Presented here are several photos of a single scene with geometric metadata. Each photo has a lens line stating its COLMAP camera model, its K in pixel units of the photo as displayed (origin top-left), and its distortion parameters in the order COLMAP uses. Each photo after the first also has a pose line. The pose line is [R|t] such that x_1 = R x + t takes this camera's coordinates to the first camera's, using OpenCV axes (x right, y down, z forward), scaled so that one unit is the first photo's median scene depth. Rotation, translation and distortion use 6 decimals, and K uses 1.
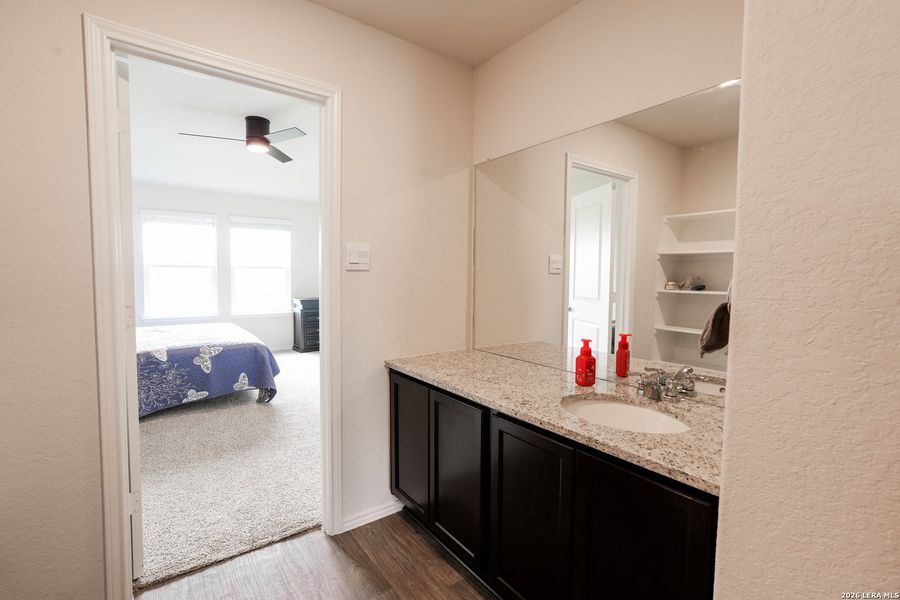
lens RADIAL K [[414.1, 0, 452.3], [0, 414.1, 297.1], [0, 0, 1]] dist [0.000290, 0.000325]
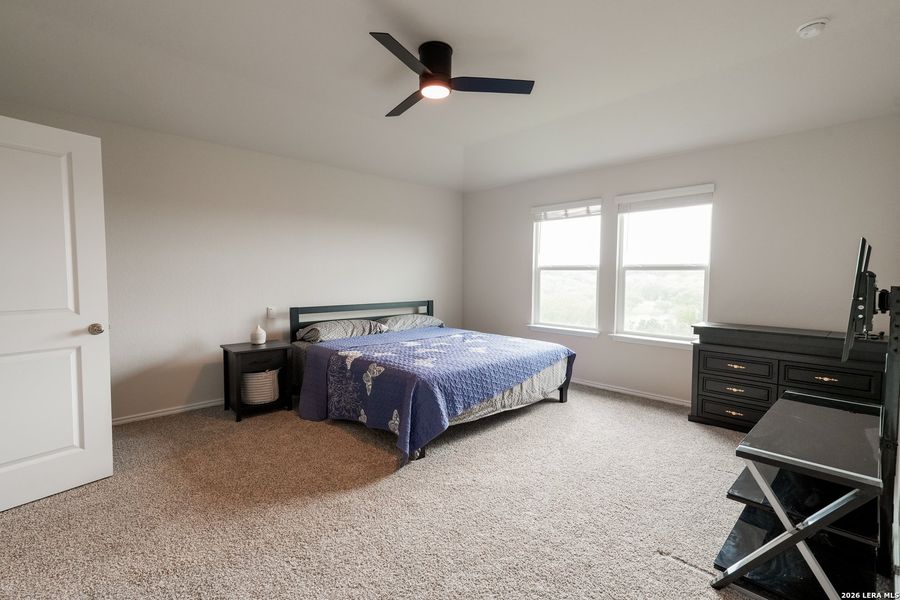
lens RADIAL K [[414.1, 0, 452.3], [0, 414.1, 297.1], [0, 0, 1]] dist [0.000290, 0.000325]
pose [[0.135188, 0.044678, -0.989812, 0.149142], [-0.056812, 0.997689, 0.037275, -0.032947], [0.989190, 0.051194, 0.137414, 0.636417]]
